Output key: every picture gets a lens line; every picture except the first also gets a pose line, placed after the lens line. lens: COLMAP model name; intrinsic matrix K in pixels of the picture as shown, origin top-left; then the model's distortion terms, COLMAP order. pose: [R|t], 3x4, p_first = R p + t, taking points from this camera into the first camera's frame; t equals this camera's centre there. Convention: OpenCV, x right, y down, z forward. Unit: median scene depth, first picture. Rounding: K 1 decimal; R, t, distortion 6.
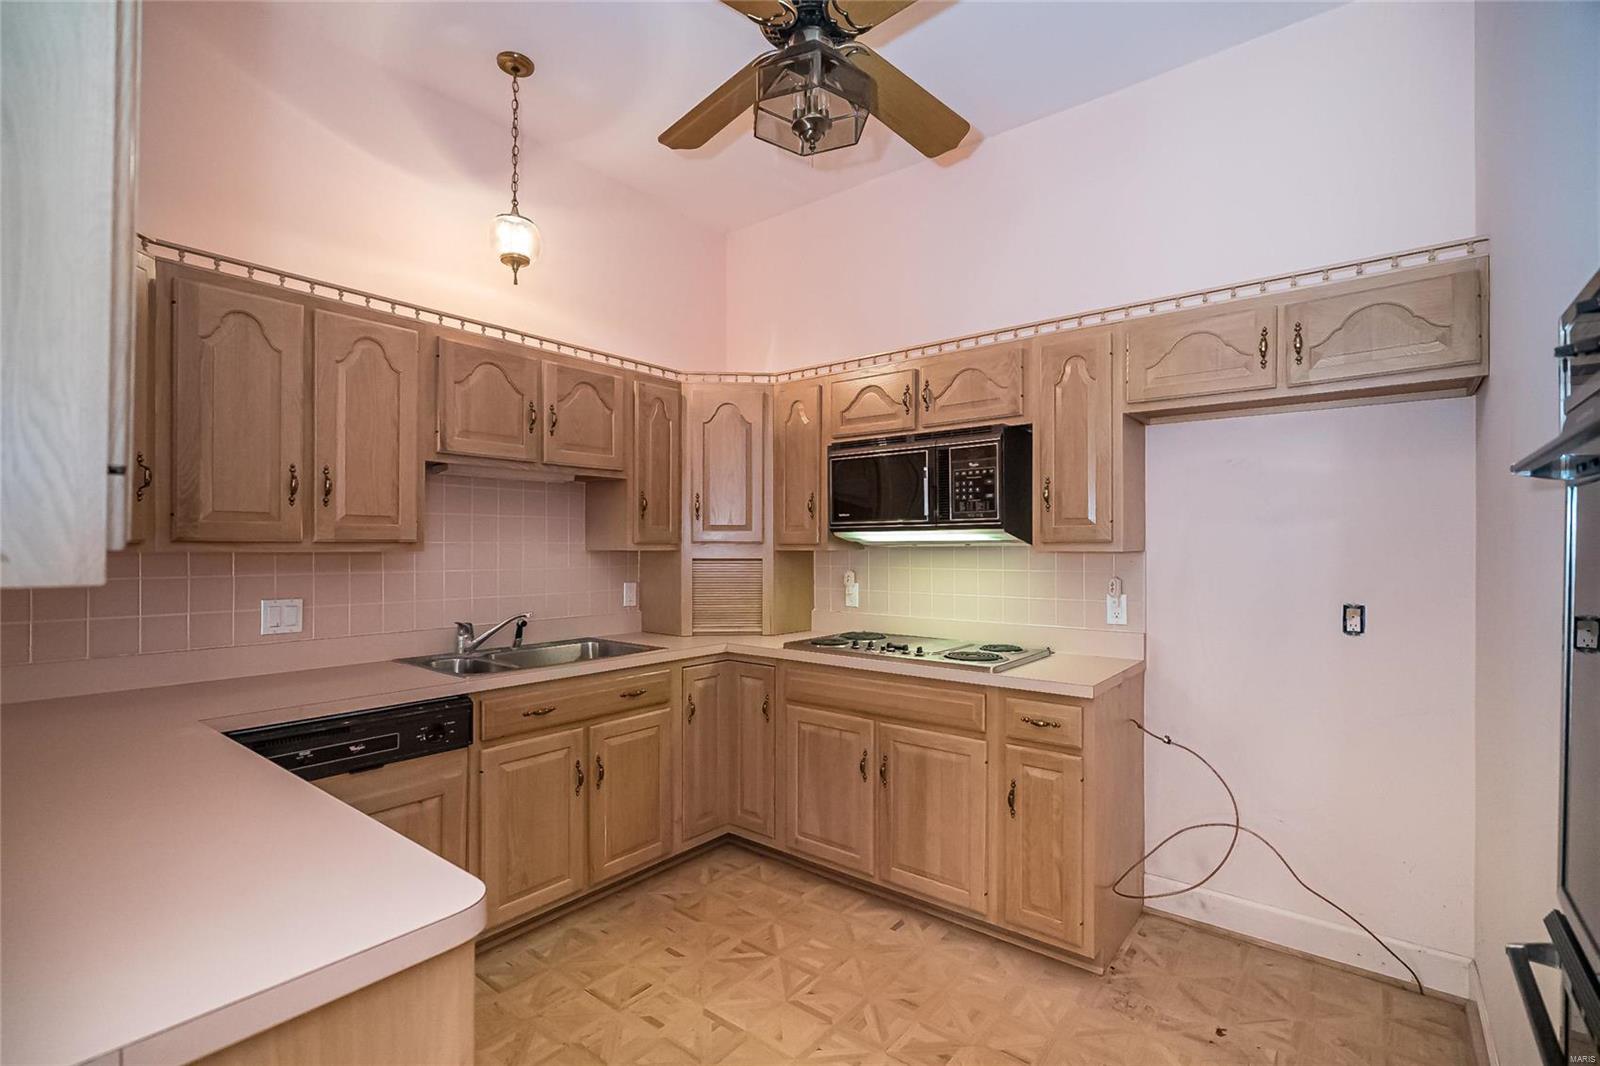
lens RADIAL K [[728.0, 0, 795.4], [0, 728.0, 537.4], [0, 0, 1]] dist [-0.007366, 0.001331]
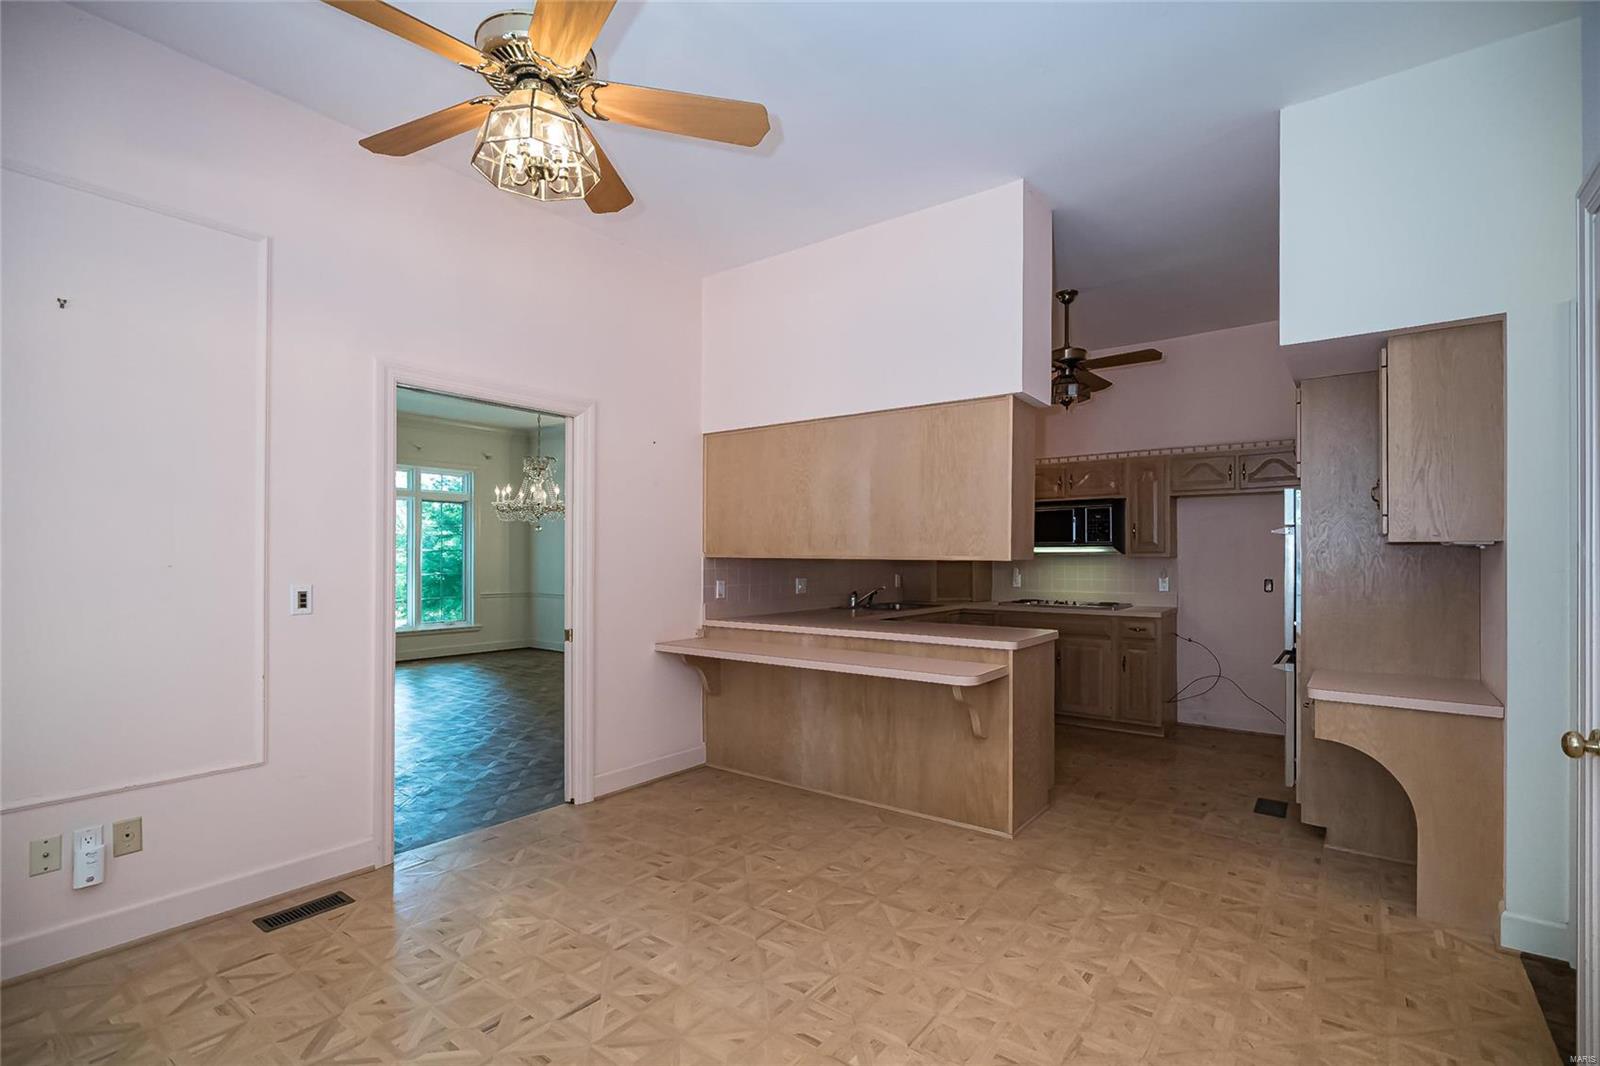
lens RADIAL K [[728.0, 0, 798.8], [0, 728.0, 543.7], [0, 0, 1]] dist [-0.007366, 0.001331]
pose [[0.999692, 0.001483, 0.024792, -0.712817], [-0.001452, 0.999998, -0.001241, -0.016650], [-0.024794, 0.001205, 0.999692, -1.157362]]
